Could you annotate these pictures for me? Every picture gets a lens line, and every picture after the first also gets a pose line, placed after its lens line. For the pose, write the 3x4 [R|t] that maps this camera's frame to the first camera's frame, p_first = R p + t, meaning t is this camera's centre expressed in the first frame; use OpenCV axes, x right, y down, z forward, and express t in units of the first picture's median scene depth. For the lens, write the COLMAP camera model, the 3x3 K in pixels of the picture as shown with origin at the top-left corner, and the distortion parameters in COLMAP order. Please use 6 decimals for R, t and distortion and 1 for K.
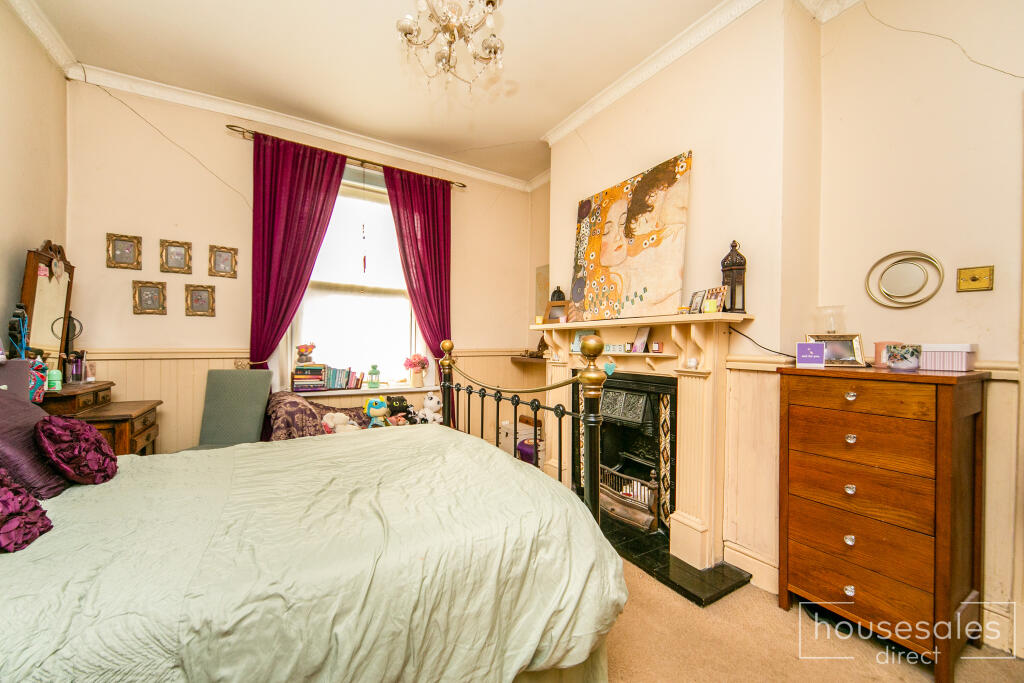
lens RADIAL K [[404.4, 0, 512.0], [0, 404.4, 341.5], [0, 0, 1]] dist [0.013696, 0.000000]
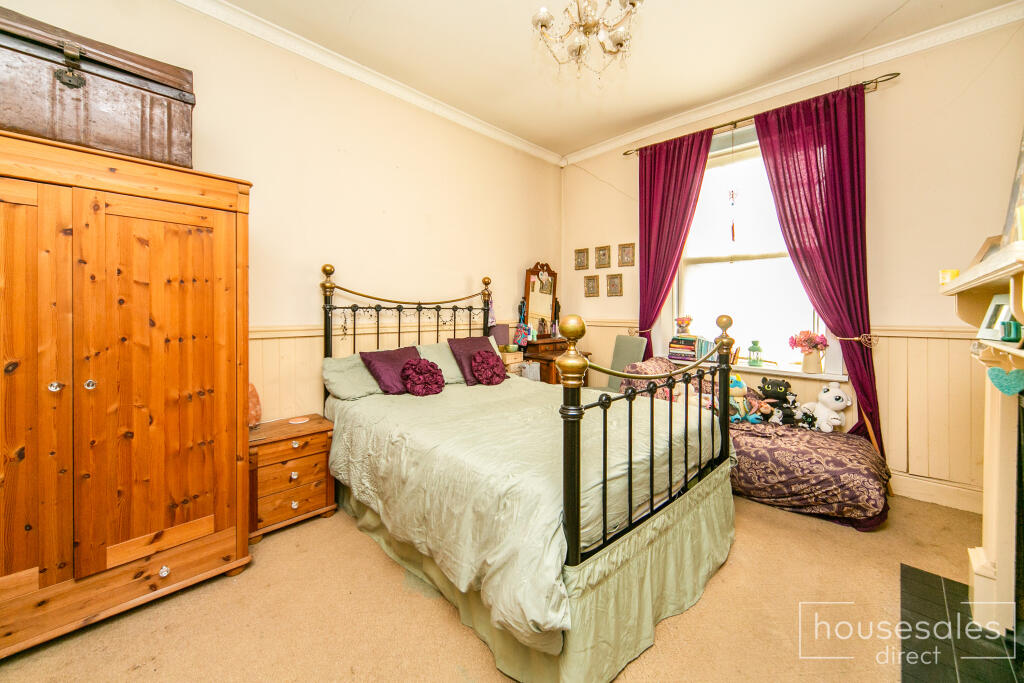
lens RADIAL K [[389.8, 0, 513.4], [0, 389.8, 310.2], [0, 0, 1]] dist [-0.000258, -0.000027]
pose [[0.247036, -0.009488, -0.968960, 0.406739], [0.004489, 0.999953, -0.008647, -0.004041], [0.968996, -0.002214, 0.247067, 0.301501]]
